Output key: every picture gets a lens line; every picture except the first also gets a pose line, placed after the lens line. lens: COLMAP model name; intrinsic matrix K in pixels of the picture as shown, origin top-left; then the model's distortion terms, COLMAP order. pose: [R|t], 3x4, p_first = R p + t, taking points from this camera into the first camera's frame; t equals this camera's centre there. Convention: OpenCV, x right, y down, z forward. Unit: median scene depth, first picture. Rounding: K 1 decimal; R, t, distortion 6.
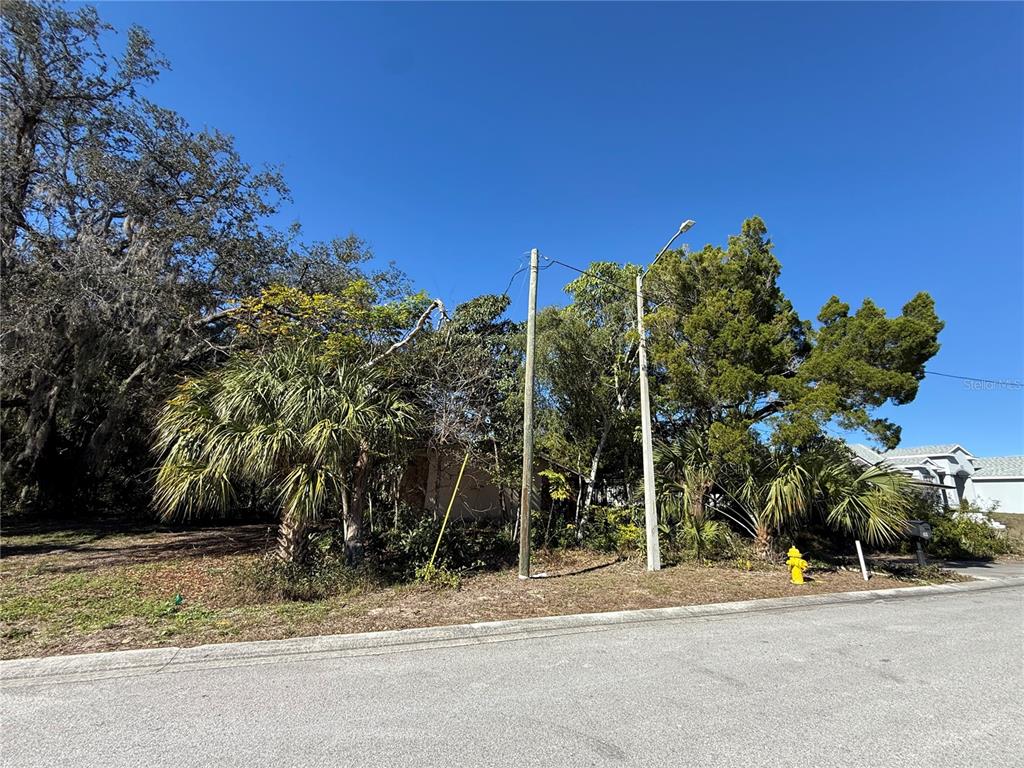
lens RADIAL K [[397.6, 0, 511.1], [0, 397.6, 386.9], [0, 0, 1]] dist [-0.000920, -0.000084]
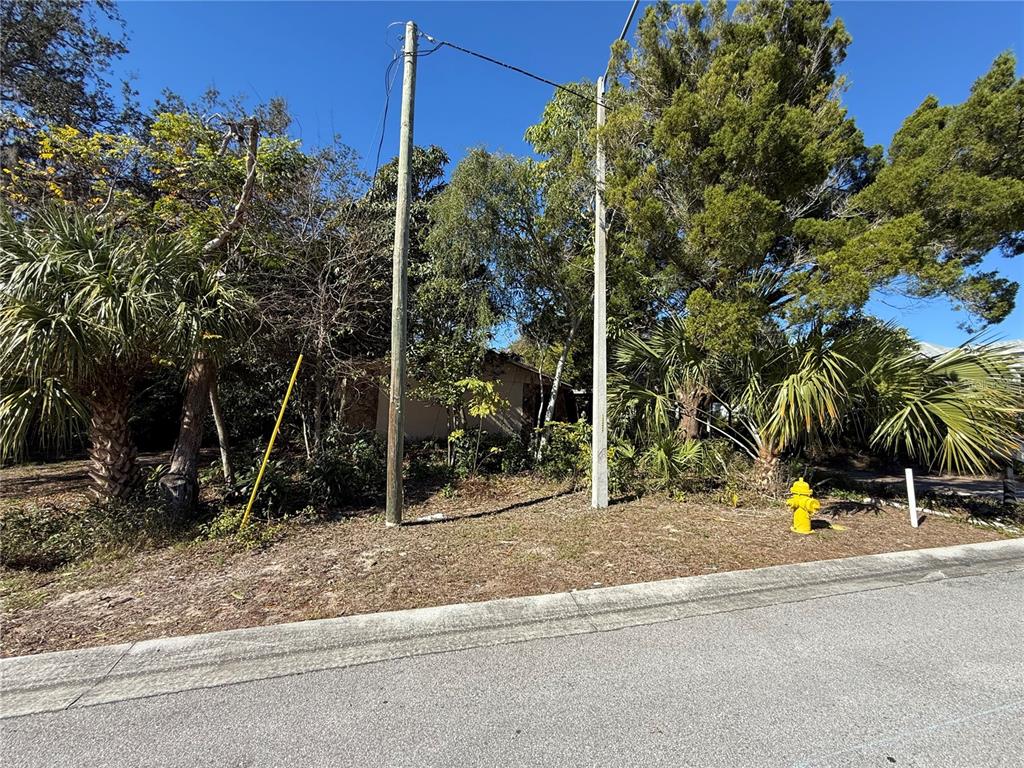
lens RADIAL K [[397.6, 0, 511.1], [0, 397.6, 386.9], [0, 0, 1]] dist [-0.000920, -0.000084]
pose [[0.995634, -0.031062, -0.088027, 0.256233], [0.048864, 0.976915, 0.207964, 0.083055], [0.079535, -0.211358, 0.974167, 0.308373]]
